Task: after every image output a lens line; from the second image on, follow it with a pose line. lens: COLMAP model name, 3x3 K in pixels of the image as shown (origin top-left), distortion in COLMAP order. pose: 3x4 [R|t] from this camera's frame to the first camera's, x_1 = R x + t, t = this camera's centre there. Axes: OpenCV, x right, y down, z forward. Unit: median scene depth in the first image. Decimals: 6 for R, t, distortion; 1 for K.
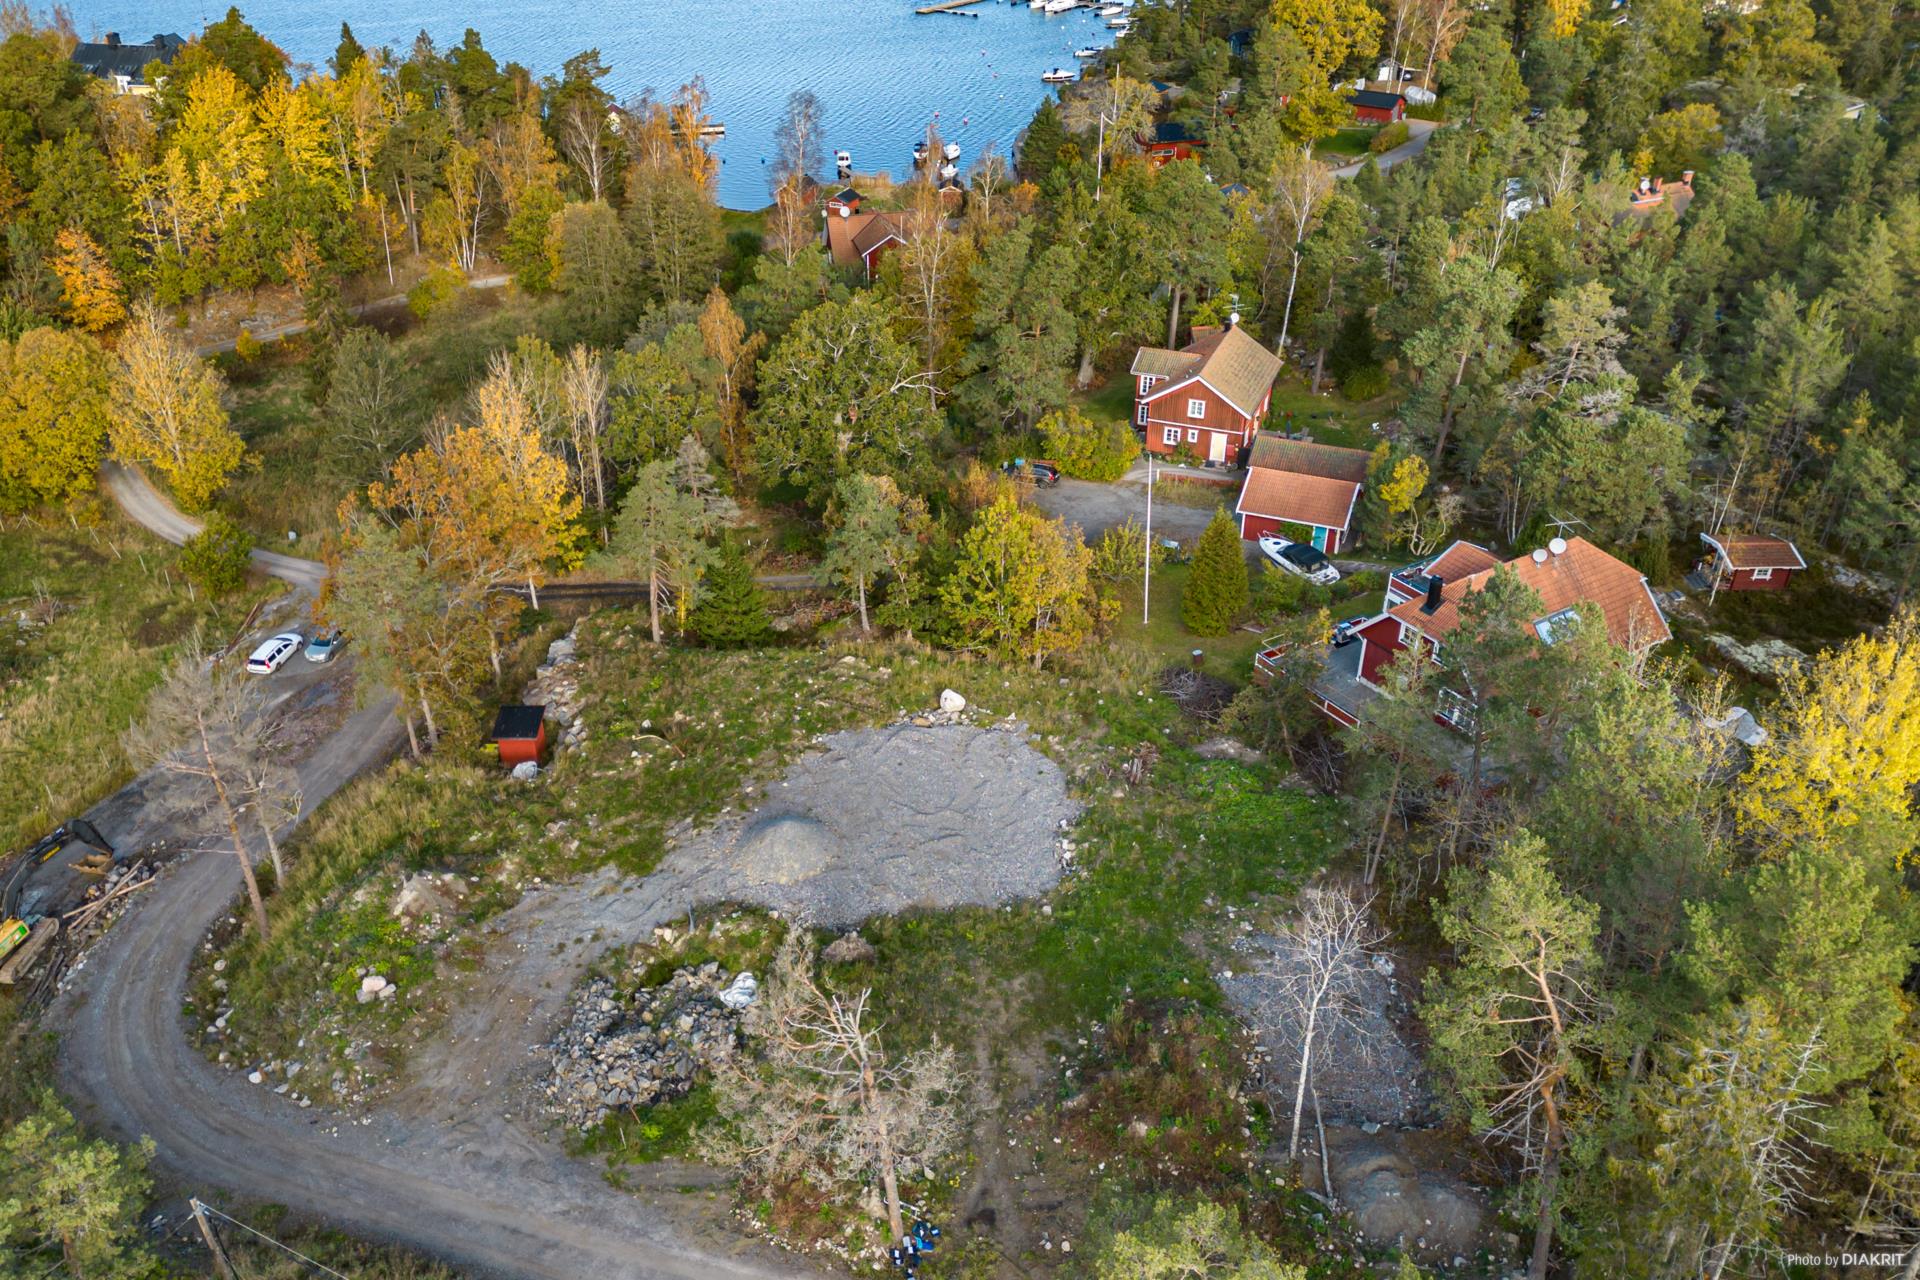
lens RADIAL K [[1520.7, 0, 941.8], [0, 1520.7, 609.3], [0, 0, 1]] dist [0.112945, -0.121006]
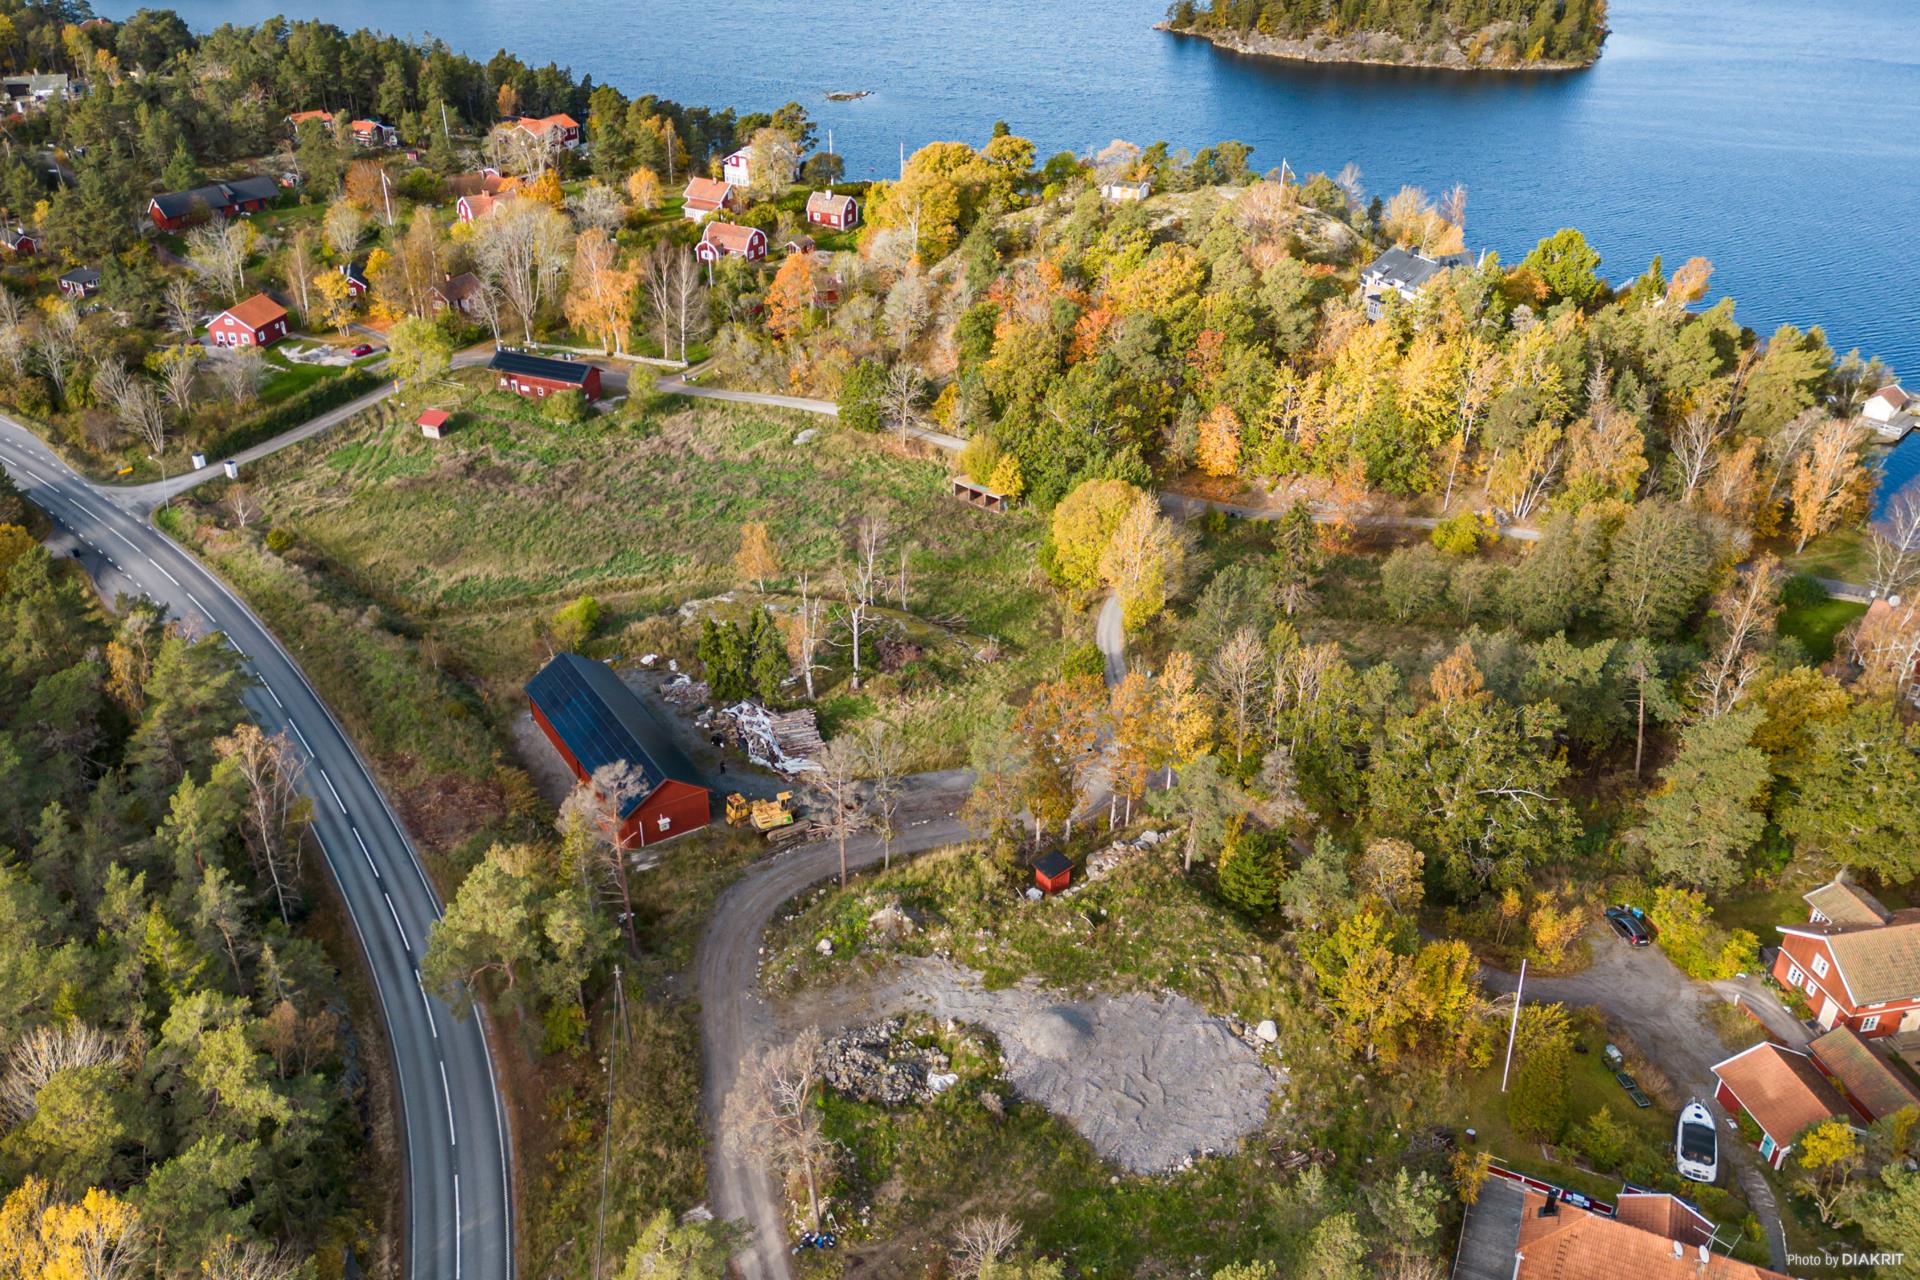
lens RADIAL K [[1550.5, 0, 946.0], [0, 1550.5, 614.6], [0, 0, 1]] dist [0.136541, -0.181306]
pose [[0.554587, 0.406123, -0.726290, 0.651427], [-0.421334, 0.889708, 0.175776, -0.355927], [0.717573, 0.208527, 0.664534, -0.126777]]
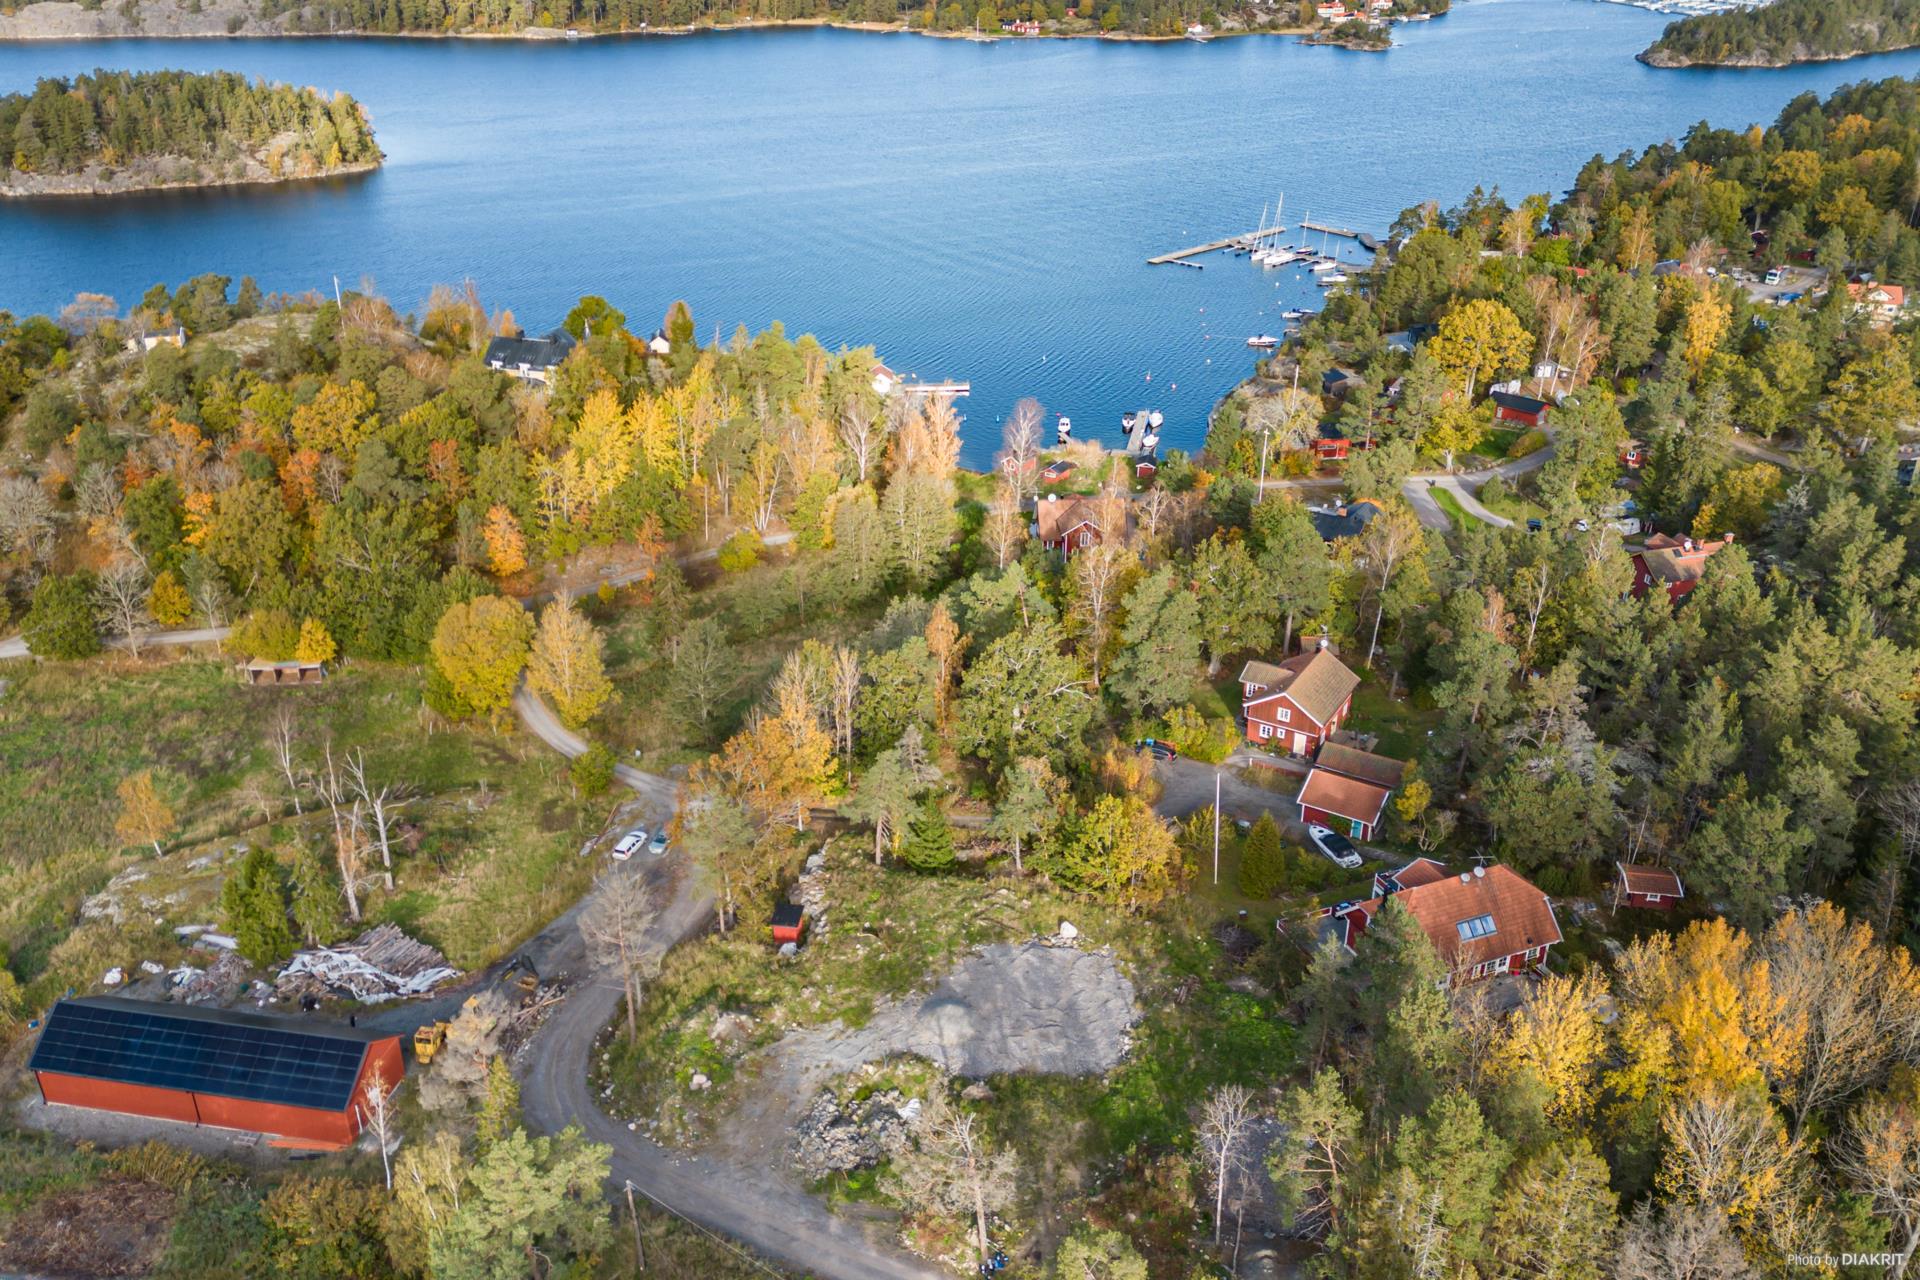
lens RADIAL K [[1550.5, 0, 946.0], [0, 1550.5, 614.6], [0, 0, 1]] dist [0.136541, -0.181306]
pose [[0.986952, 0.070410, -0.144807, 0.086079], [-0.081962, 0.993778, -0.075416, -0.119284], [0.138596, 0.086300, 0.986582, -0.539426]]
